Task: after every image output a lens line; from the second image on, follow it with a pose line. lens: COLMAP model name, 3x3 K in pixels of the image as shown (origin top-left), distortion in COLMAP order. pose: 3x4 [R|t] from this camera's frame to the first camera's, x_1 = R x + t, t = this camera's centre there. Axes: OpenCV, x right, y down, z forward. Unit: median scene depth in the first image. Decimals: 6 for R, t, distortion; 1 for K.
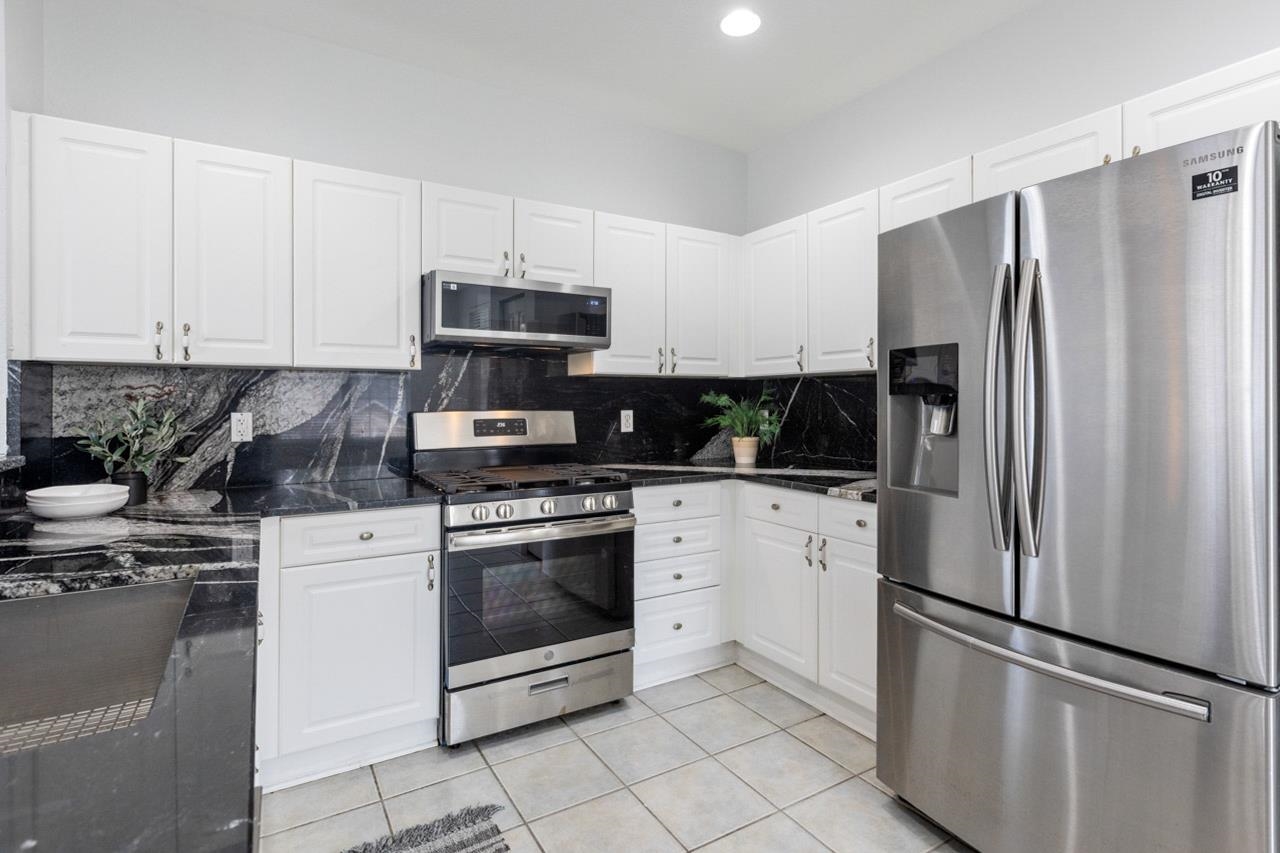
lens RADIAL K [[628.1, 0, 648.9], [0, 628.1, 398.9], [0, 0, 1]] dist [0.003814, -0.002867]
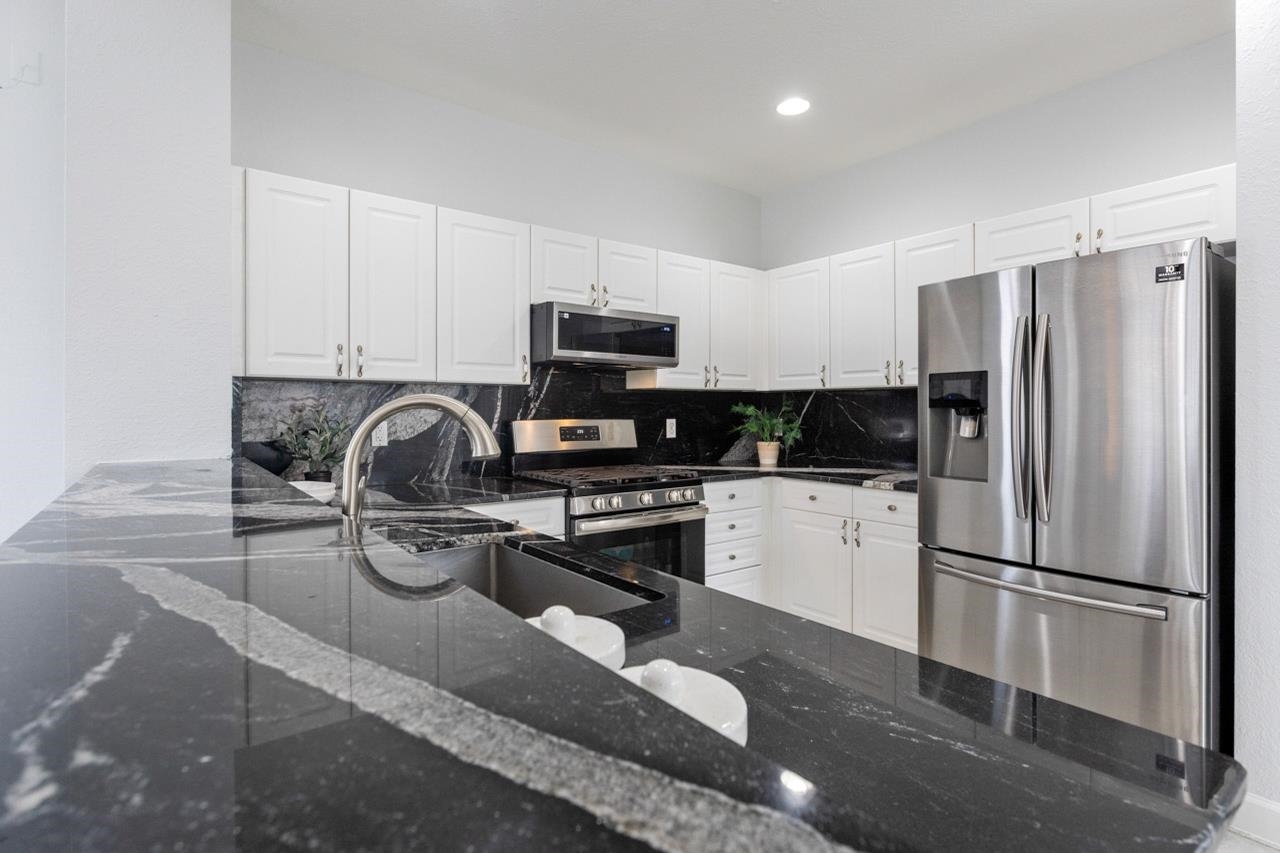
lens RADIAL K [[628.5, 0, 651.5], [0, 628.5, 412.1], [0, 0, 1]] dist [-0.003803, 0.004192]
pose [[0.993242, 0.001673, 0.116053, -0.286329], [-0.002633, 0.999964, 0.008120, -0.005468], [-0.116035, -0.008371, 0.993210, -0.205836]]
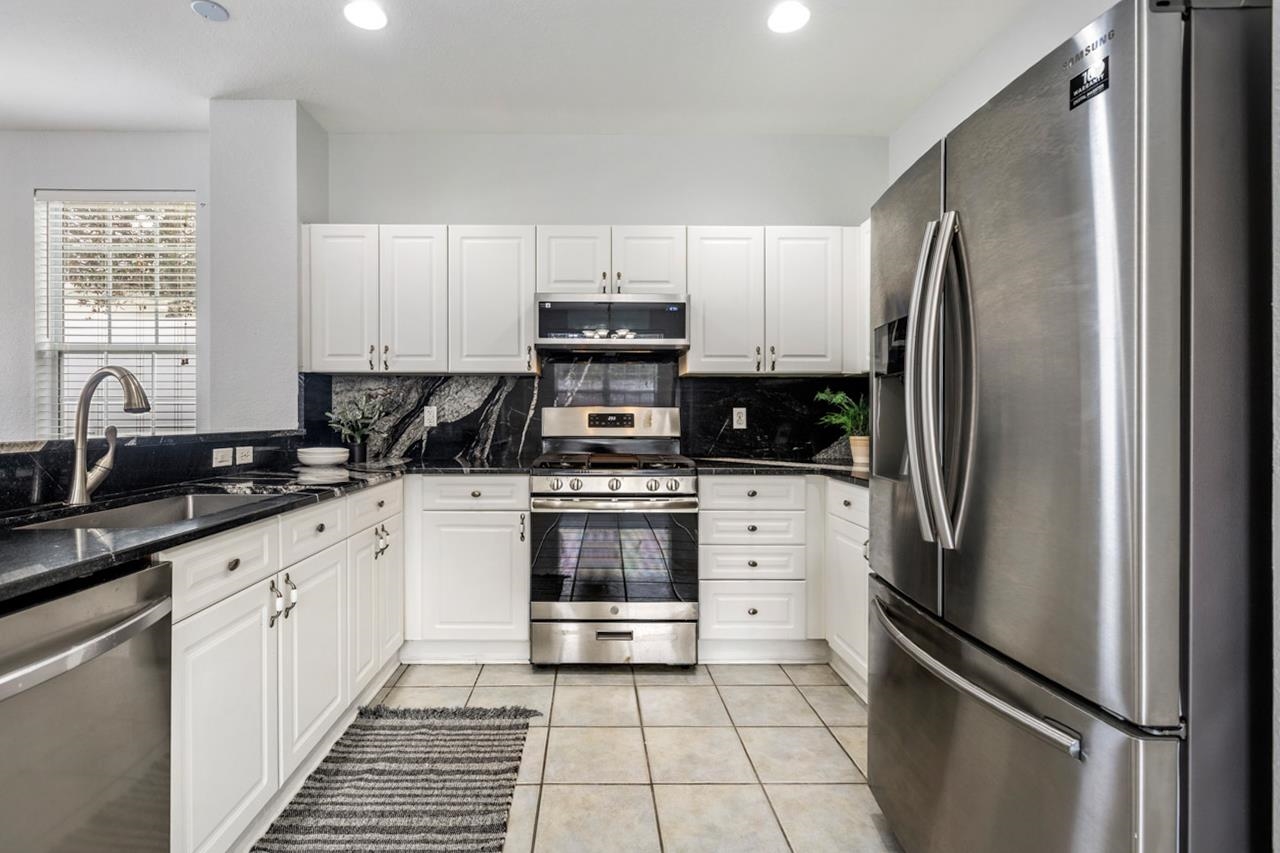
lens RADIAL K [[599.6, 0, 601.8], [0, 599.6, 414.7], [0, 0, 1]] dist [-0.003193, 0.001290]
pose [[0.861256, 0.001134, -0.508171, 0.388945], [-0.000364, 0.999999, 0.001614, 0.038472], [0.508172, -0.001205, 0.861255, 0.017848]]
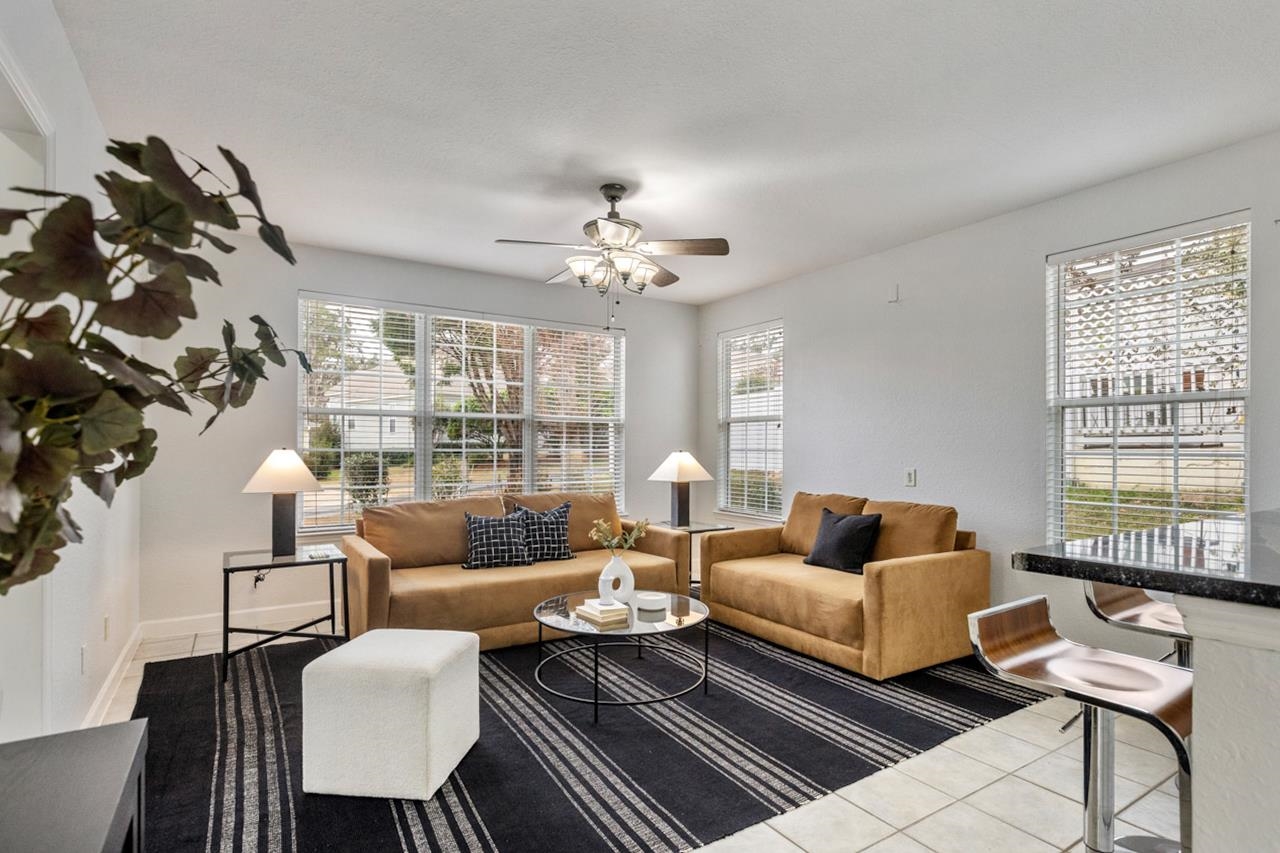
lens RADIAL K [[628.1, 0, 634.1], [0, 628.1, 452.6], [0, 0, 1]] dist [0.003814, -0.002867]
pose [[0.021874, 0.009212, -0.999718, 0.080334], [-0.003026, 0.999954, 0.009147, -0.006340], [0.999756, 0.002825, 0.021901, -0.499239]]
